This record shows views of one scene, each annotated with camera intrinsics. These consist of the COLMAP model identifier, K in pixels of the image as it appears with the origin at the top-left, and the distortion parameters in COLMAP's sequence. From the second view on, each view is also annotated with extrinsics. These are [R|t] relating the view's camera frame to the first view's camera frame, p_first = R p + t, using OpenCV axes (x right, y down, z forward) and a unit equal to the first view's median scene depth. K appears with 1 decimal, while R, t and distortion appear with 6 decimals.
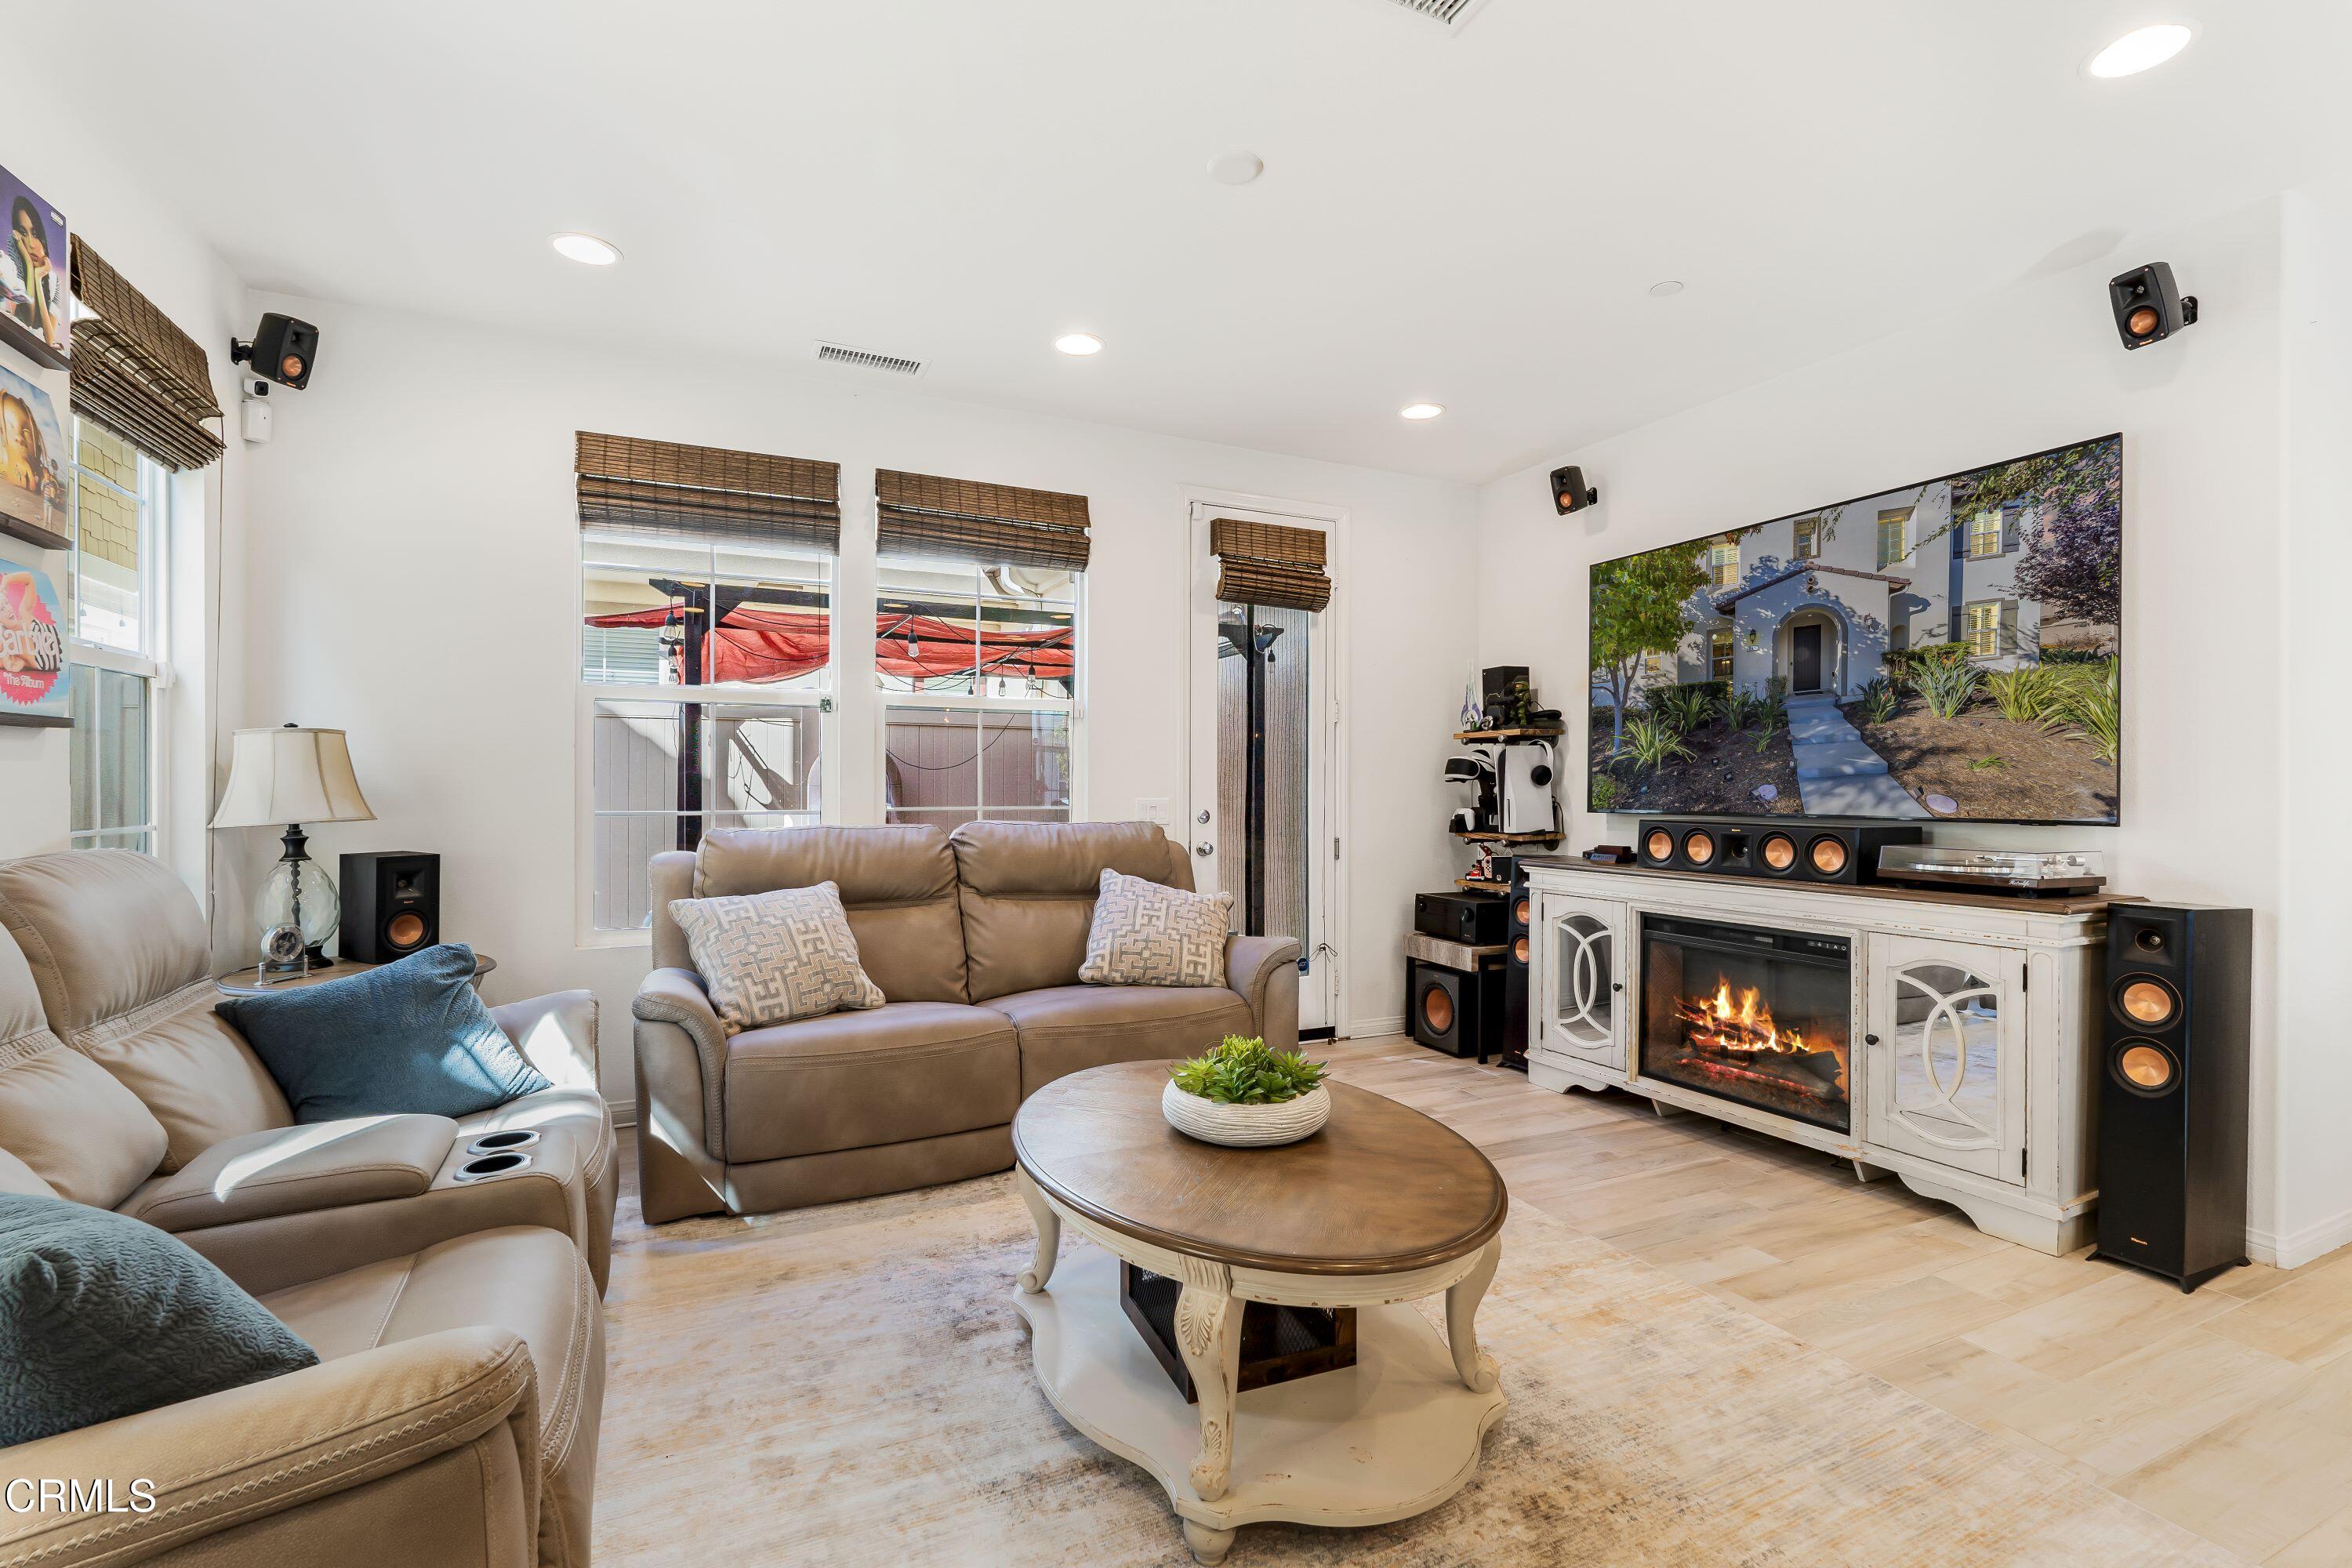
lens RADIAL K [[1057.0, 0, 1182.6], [0, 1057.0, 781.0], [0, 0, 1]] dist [-0.001741, 0.000303]
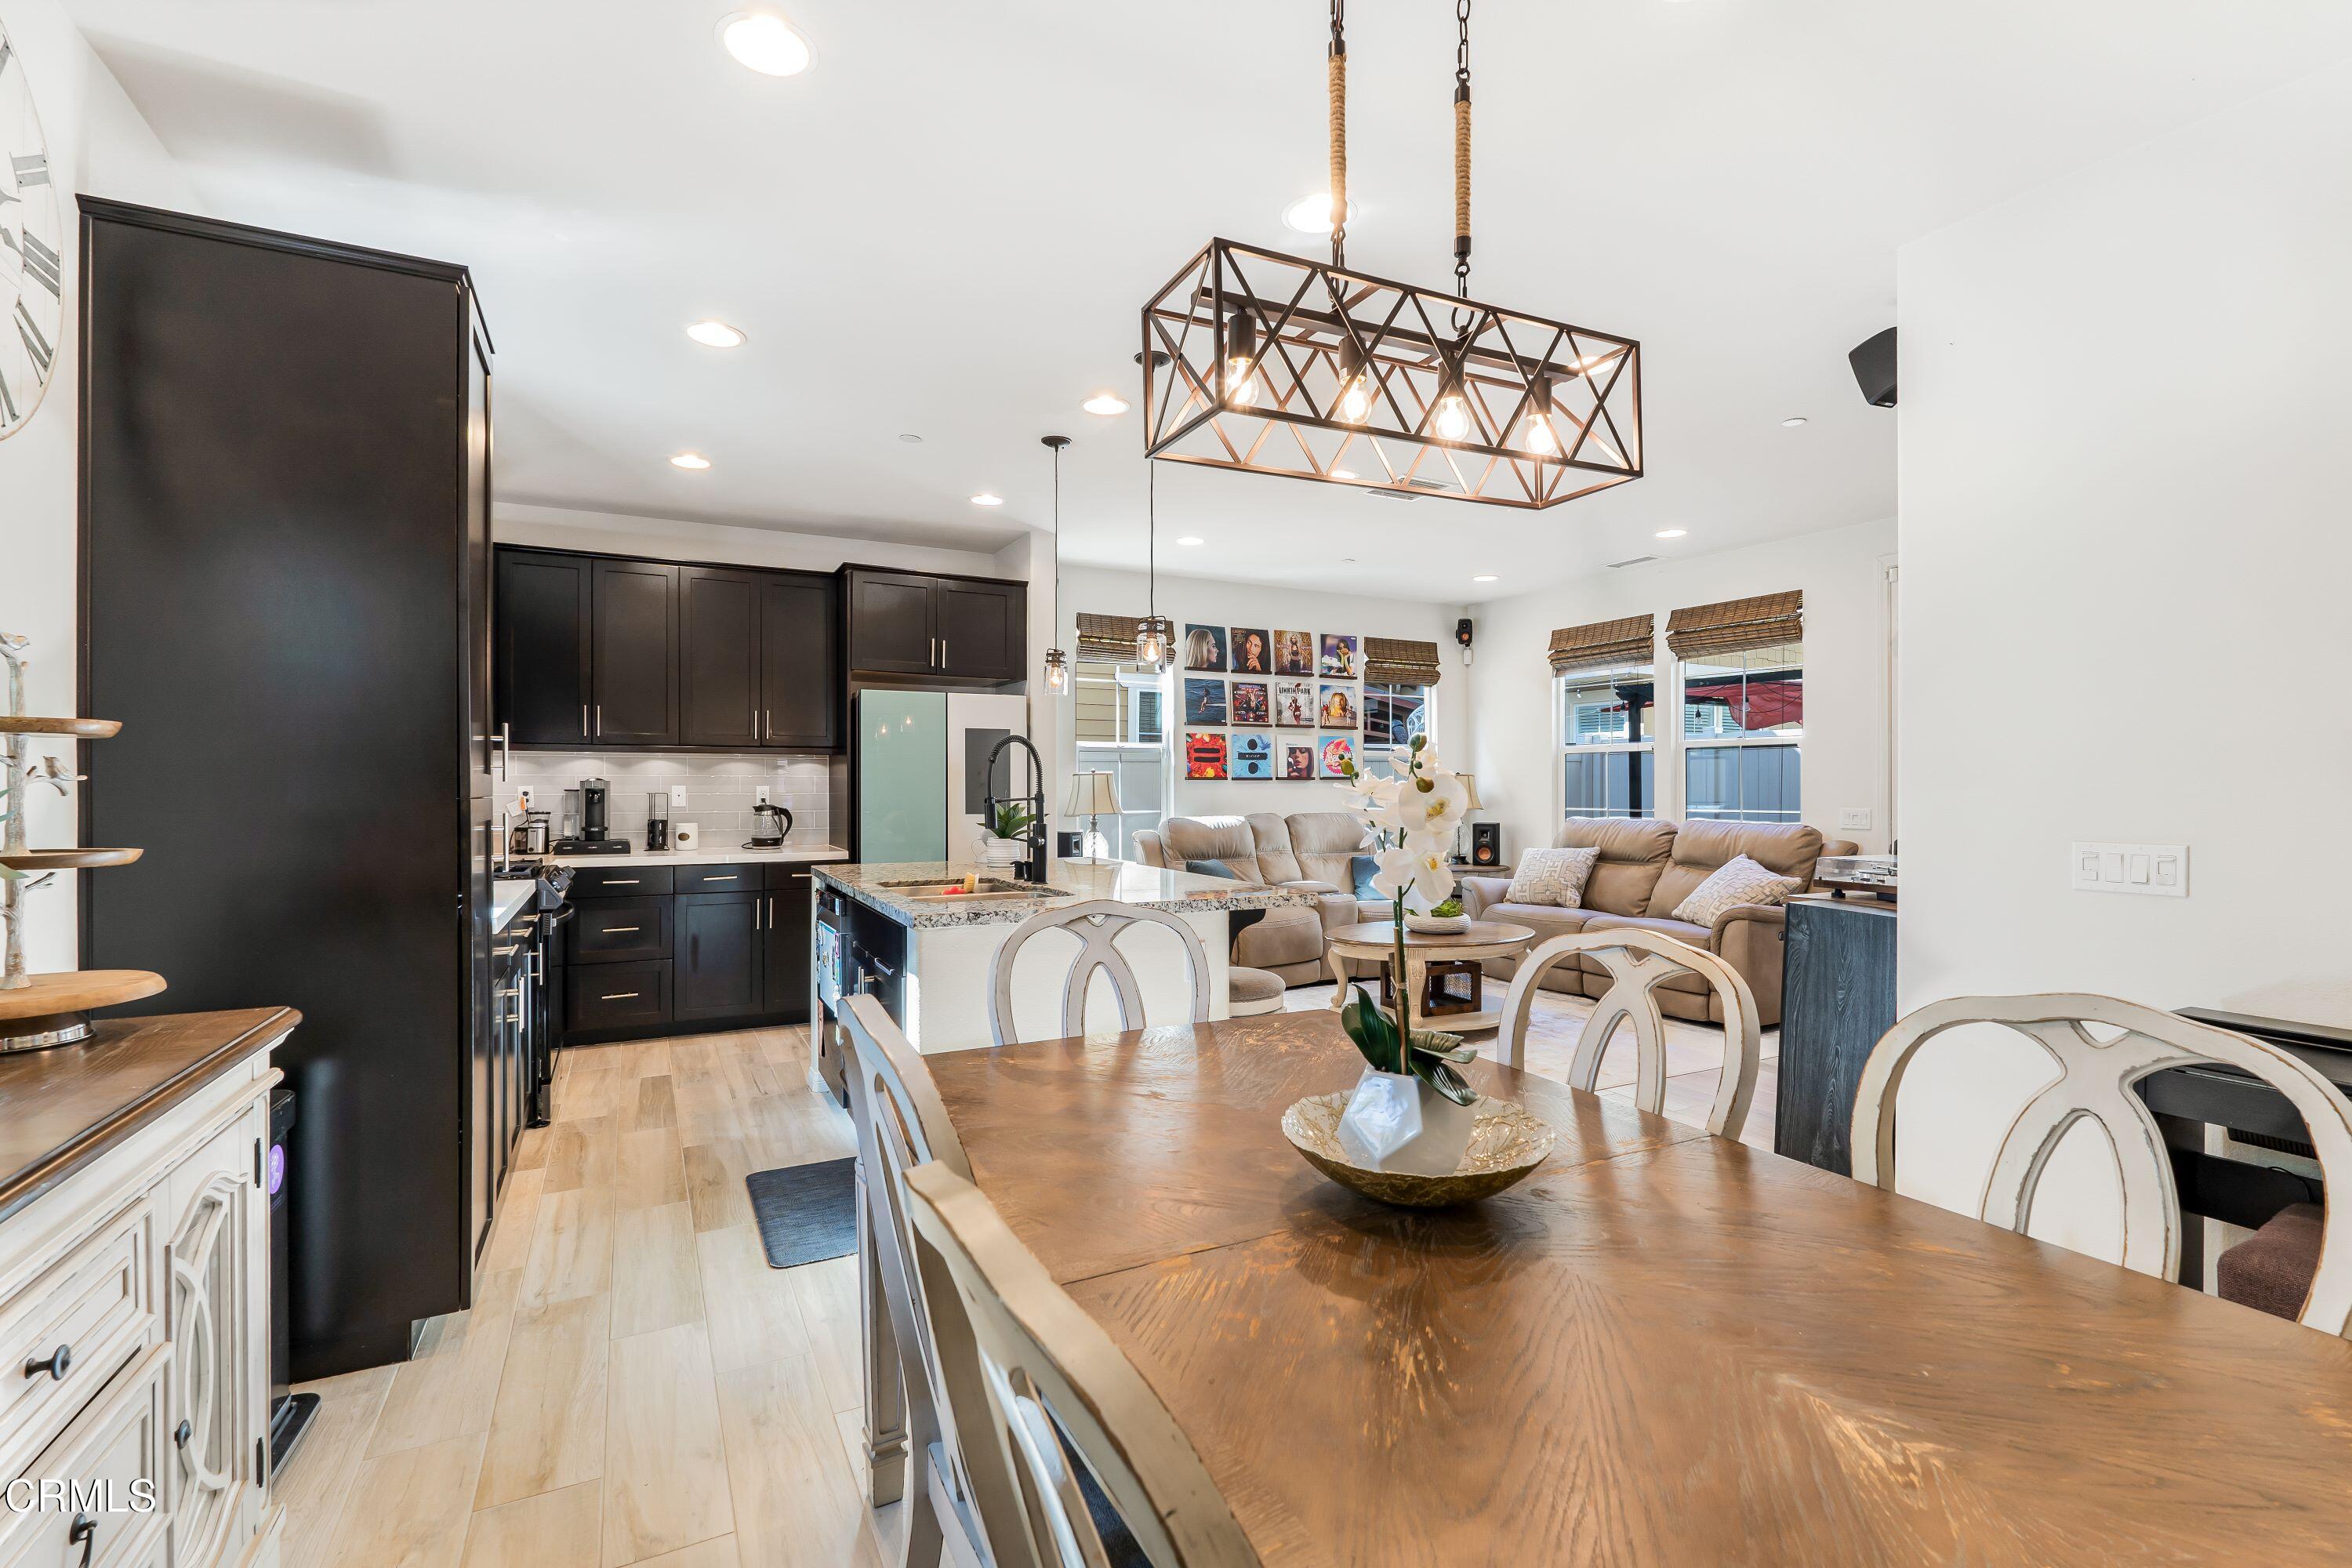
lens RADIAL K [[1057.0, 0, 1182.6], [0, 1057.0, 781.0], [0, 0, 1]] dist [-0.001741, 0.000303]
pose [[0.040933, -0.006560, -0.999140, 1.430070], [0.002091, 0.999977, -0.006480, -0.013152], [0.999160, -0.001824, 0.040945, 0.150054]]
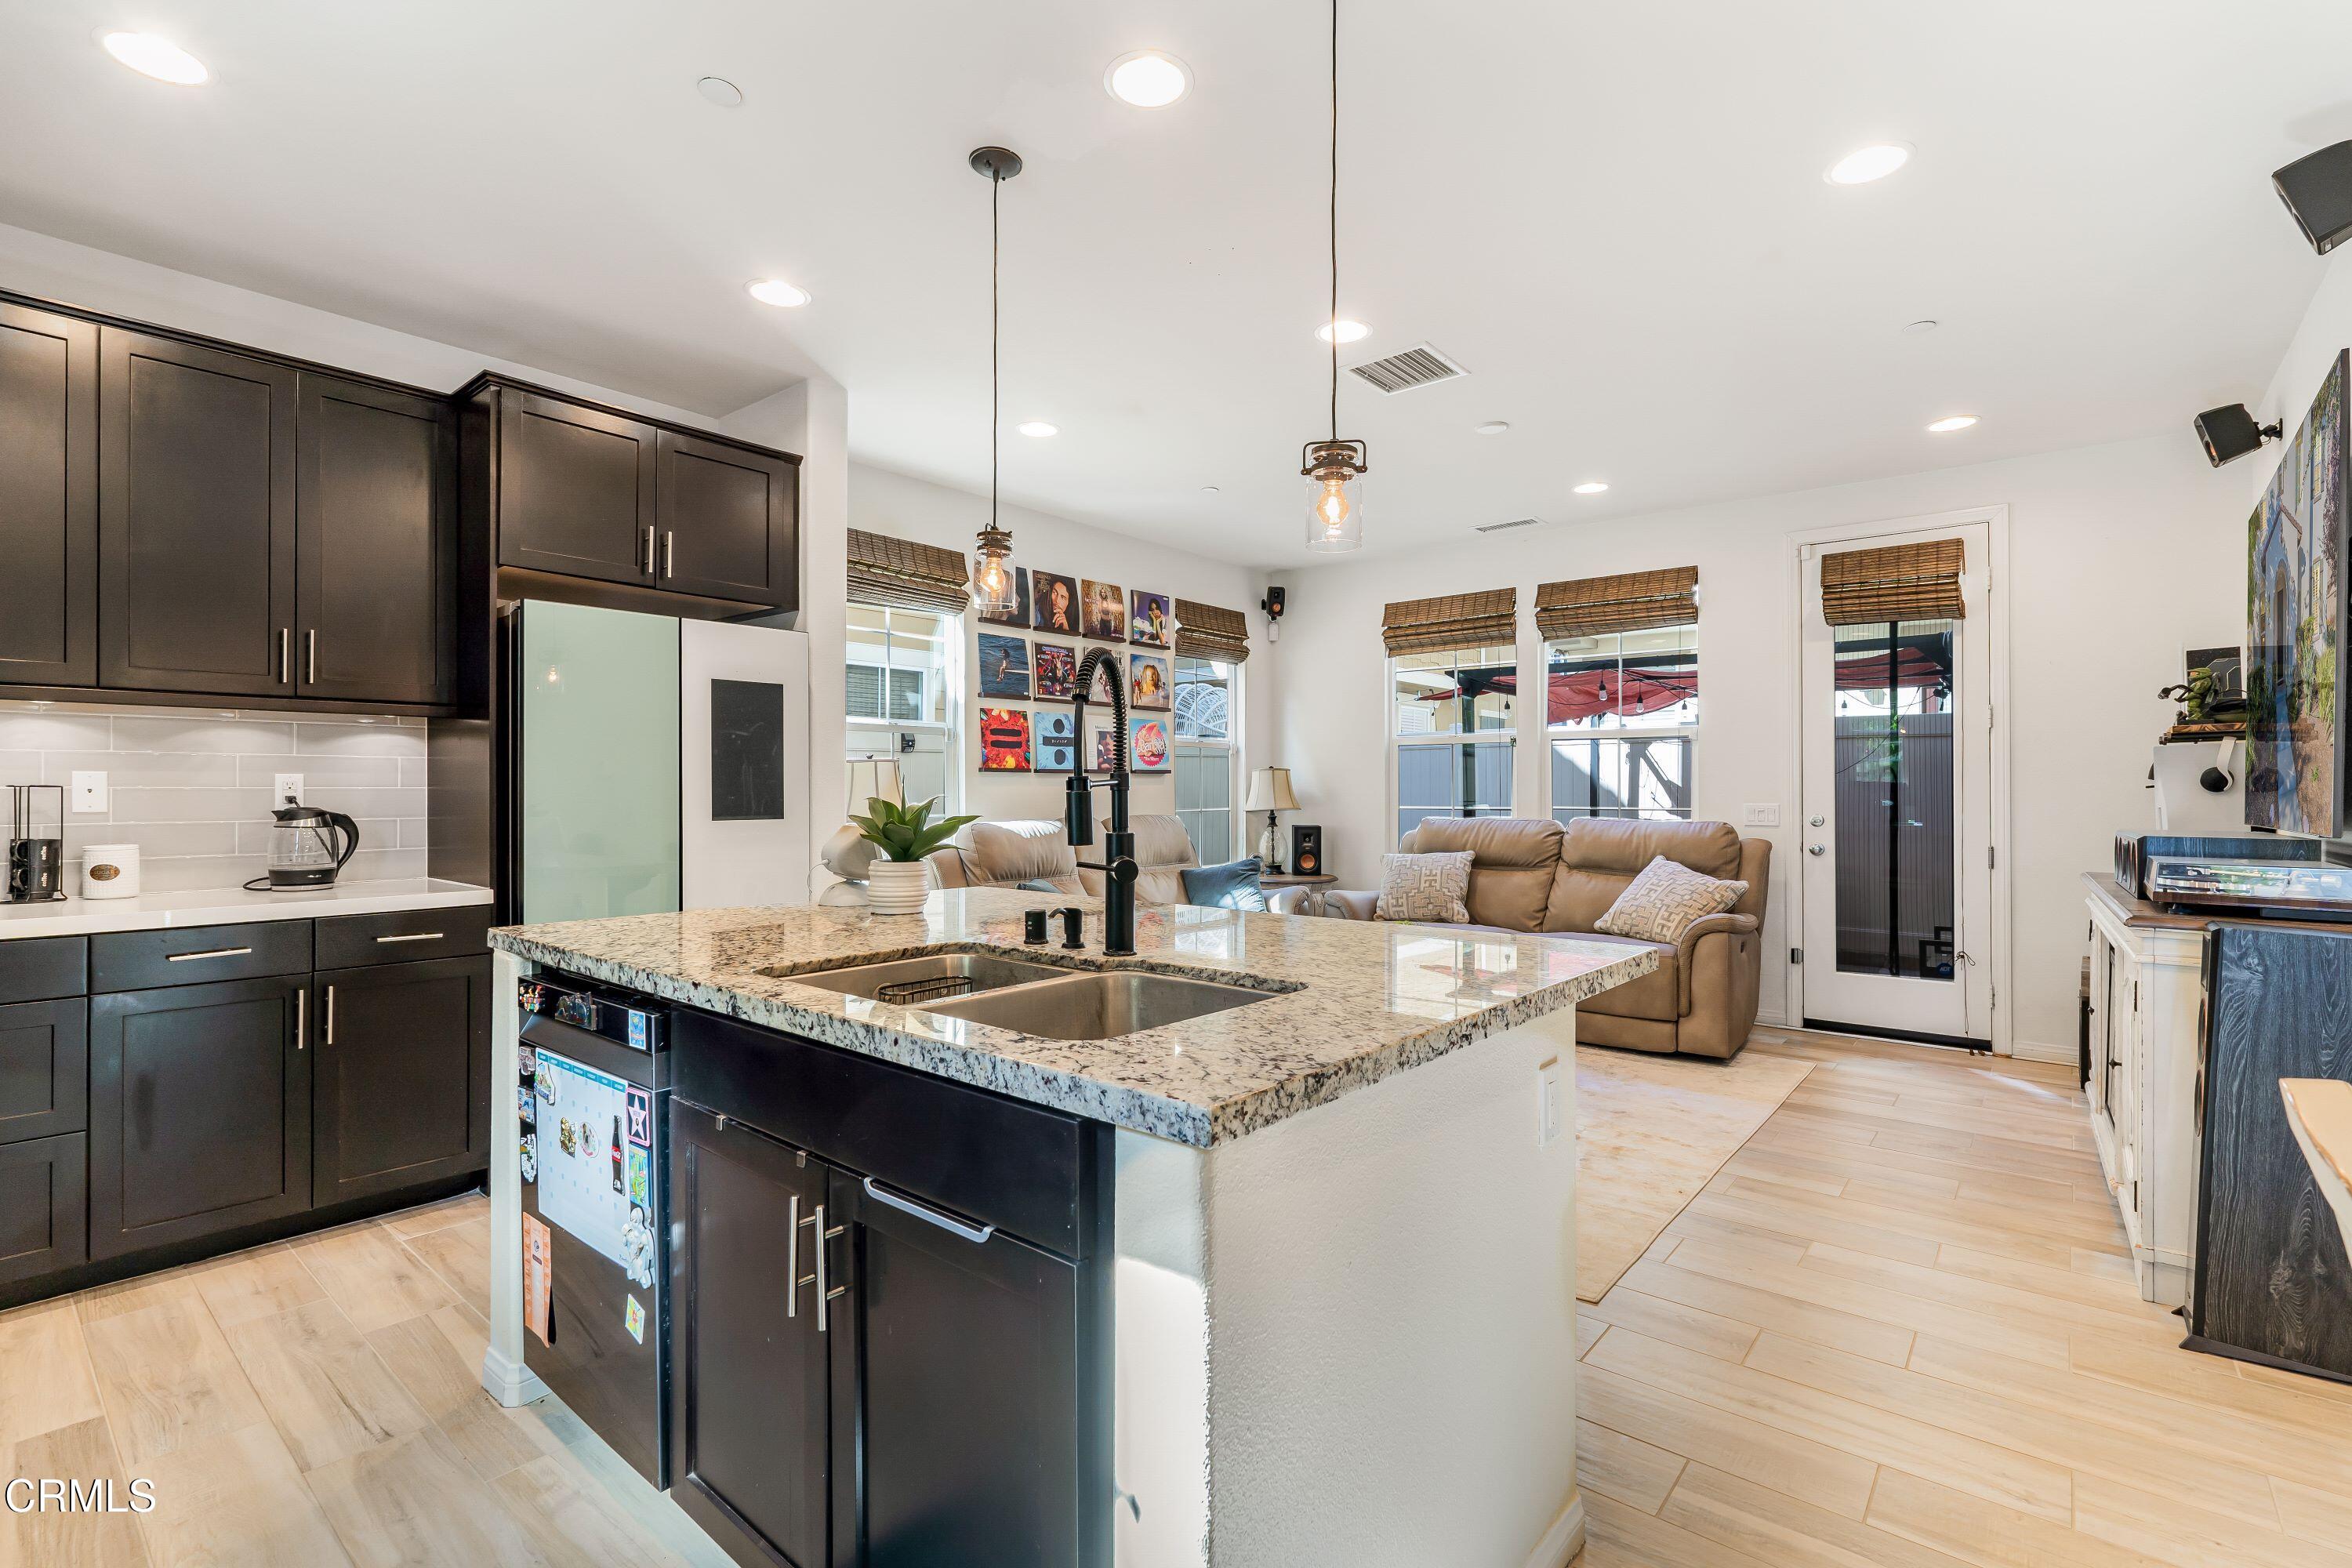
lens RADIAL K [[1067.9, 0, 1180.6], [0, 1067.9, 784.7], [0, 0, 1]] dist [0.000750, -0.000706]
pose [[0.418388, -0.007525, -0.908237, 0.923199], [0.003736, 0.999971, -0.006564, -0.000068], [0.908261, -0.000646, 0.418404, -0.113504]]
